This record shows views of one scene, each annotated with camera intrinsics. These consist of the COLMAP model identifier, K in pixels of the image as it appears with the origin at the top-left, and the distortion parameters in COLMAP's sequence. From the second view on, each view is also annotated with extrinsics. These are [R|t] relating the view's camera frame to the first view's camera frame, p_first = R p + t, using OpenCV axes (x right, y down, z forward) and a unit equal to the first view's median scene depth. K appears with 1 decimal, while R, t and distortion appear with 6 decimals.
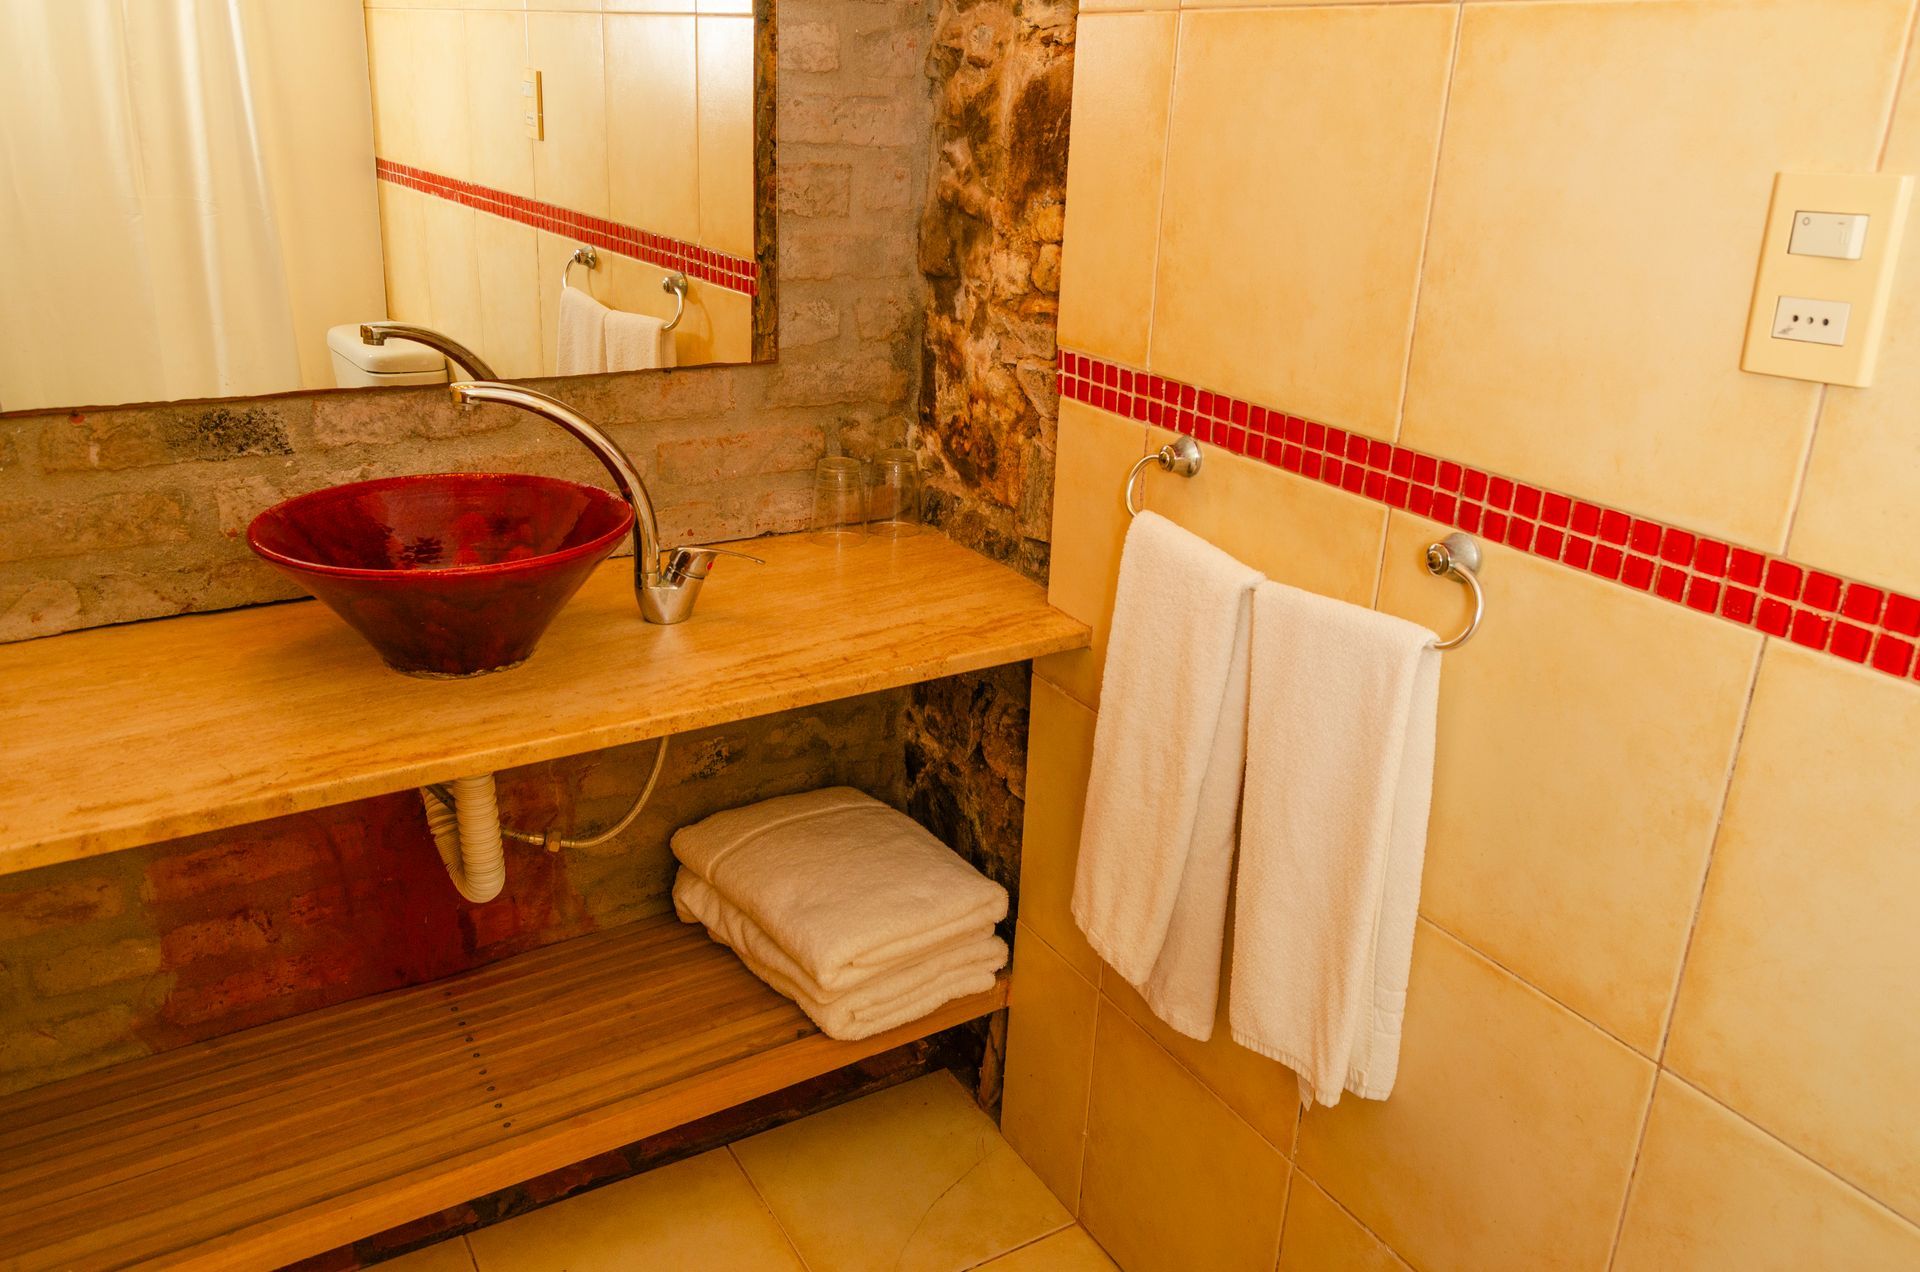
lens RADIAL K [[1533.8, 0, 972.6], [0, 1533.8, 611.1], [0, 0, 1]] dist [-0.021929, 0.011195]
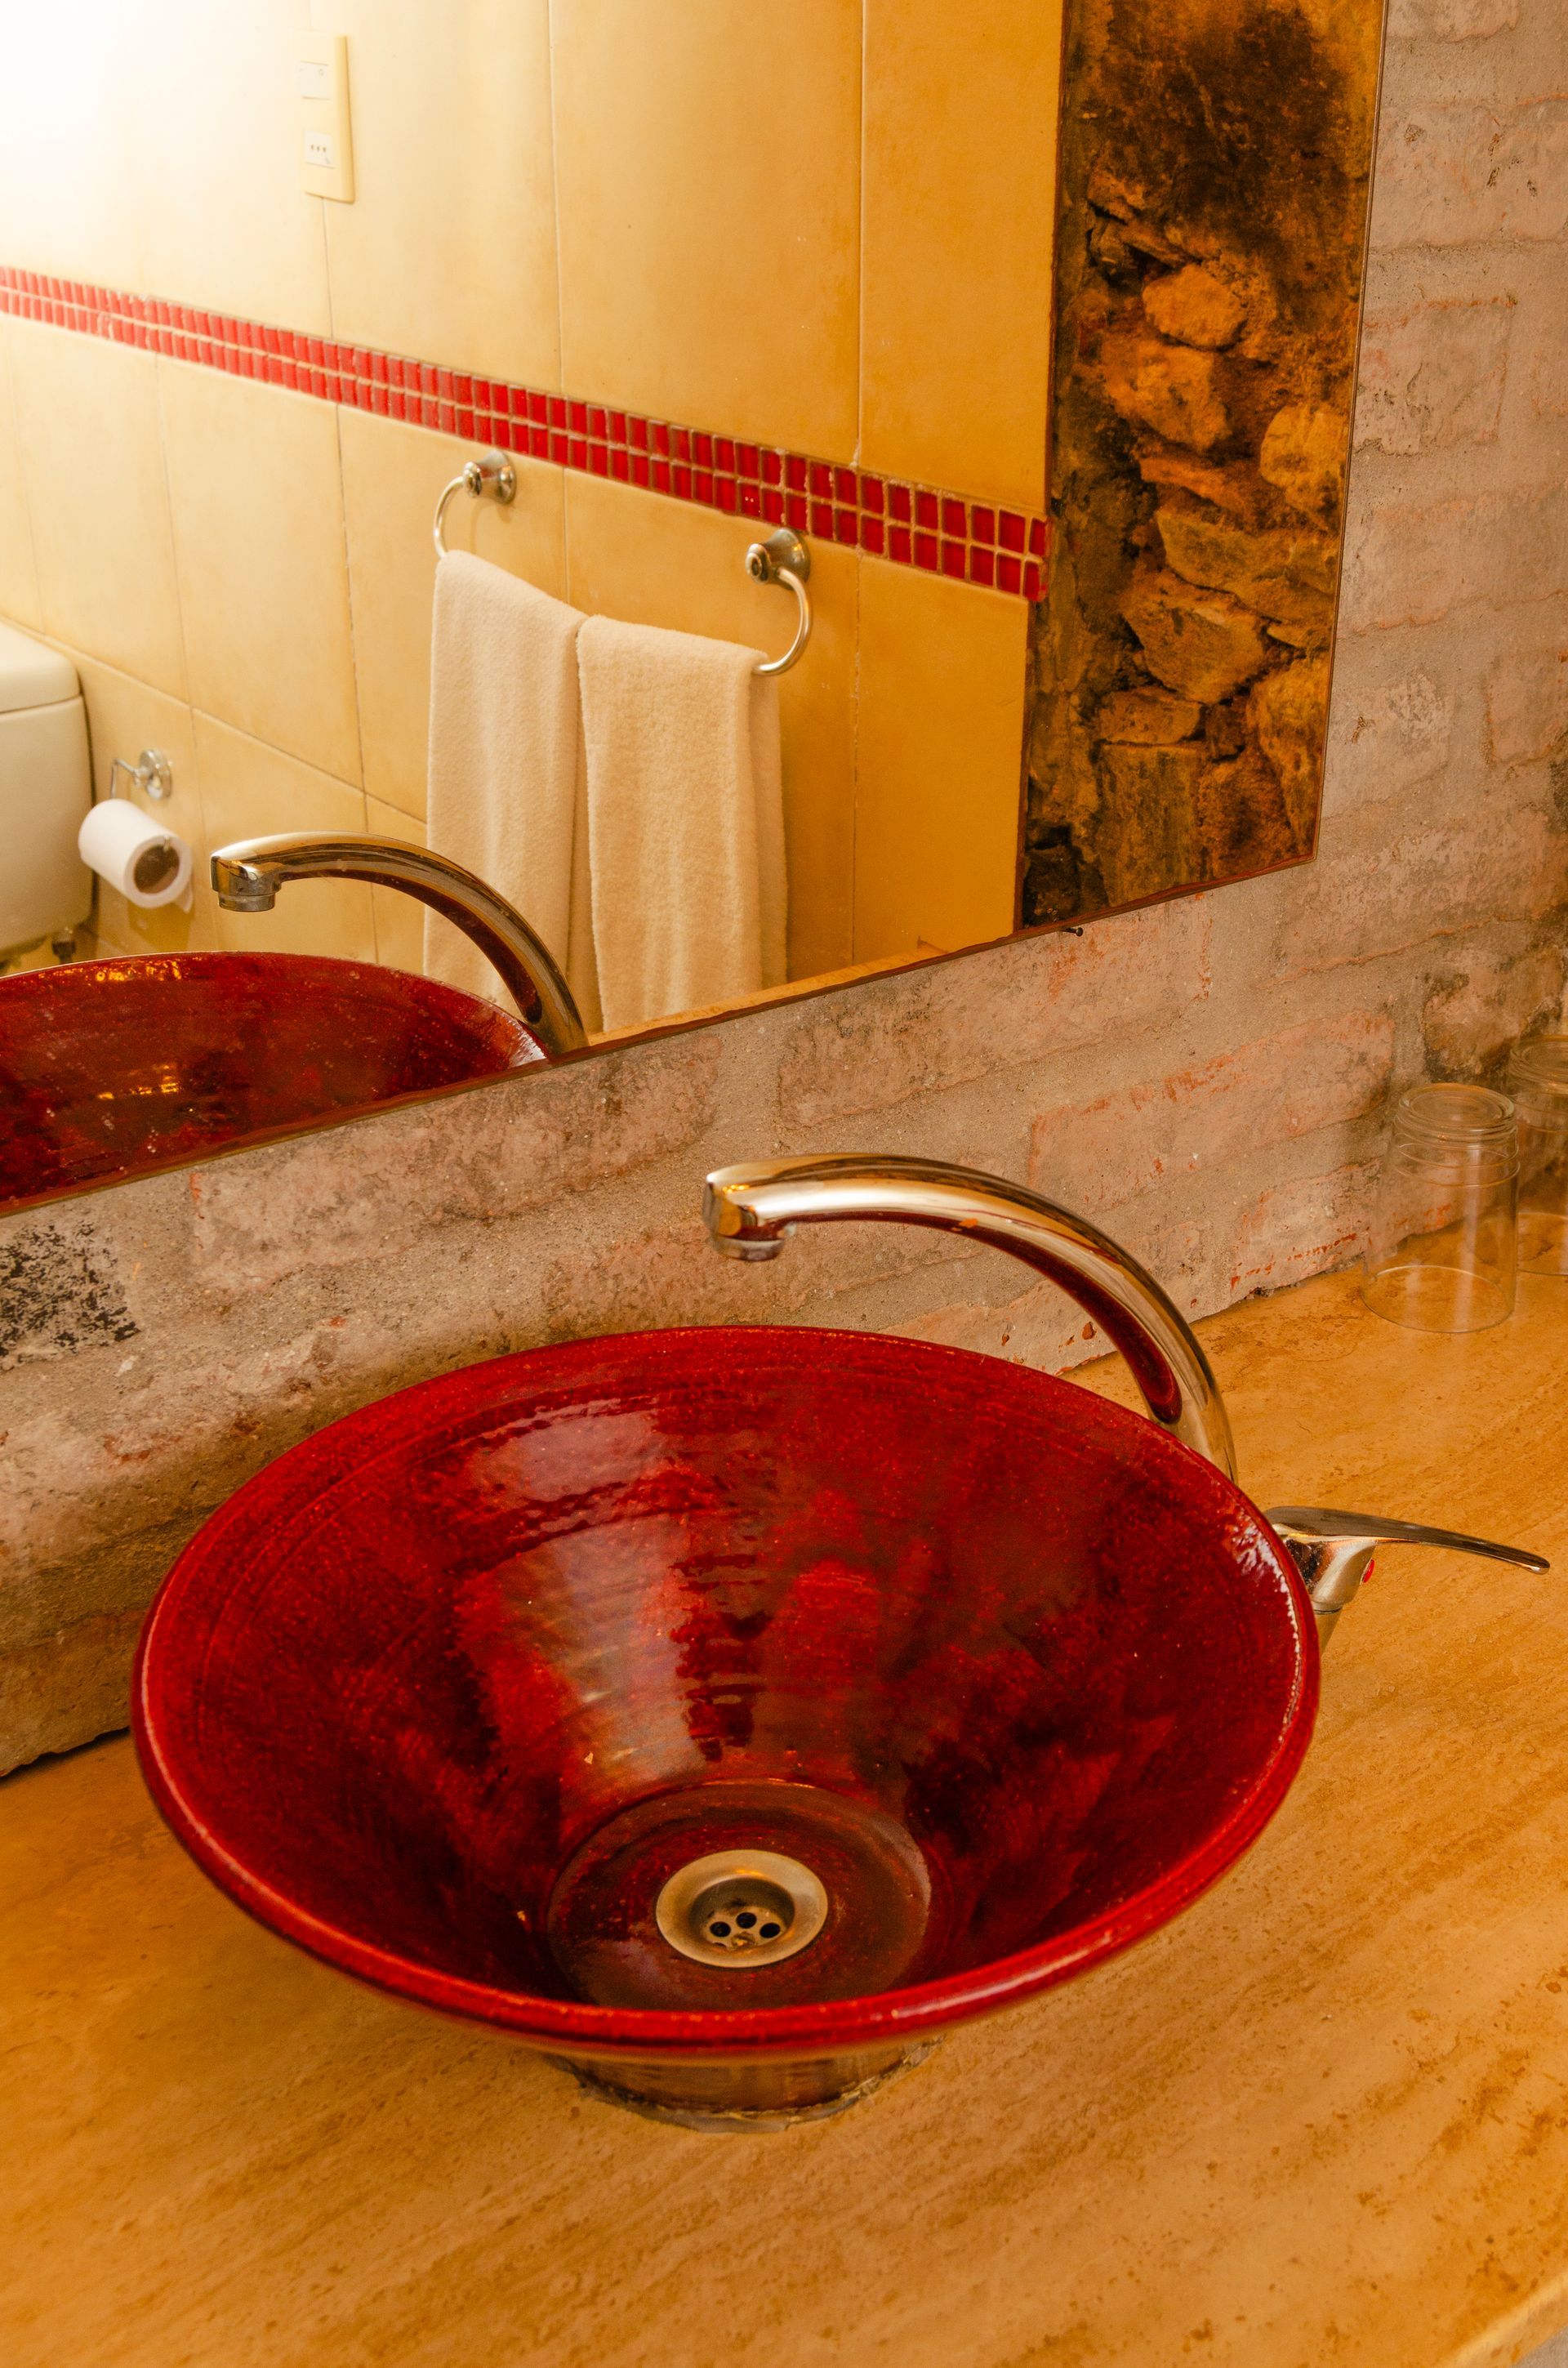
lens RADIAL K [[2698.3, 0, 779.1], [0, 2698.3, 1161.1], [0, 0, 1]] dist [-0.061621, 0.090241]
pose [[0.998421, -0.051837, -0.021623, -0.239838], [0.053574, 0.994547, 0.089481, -0.152323], [0.016867, -0.090498, 0.995754, 0.350365]]
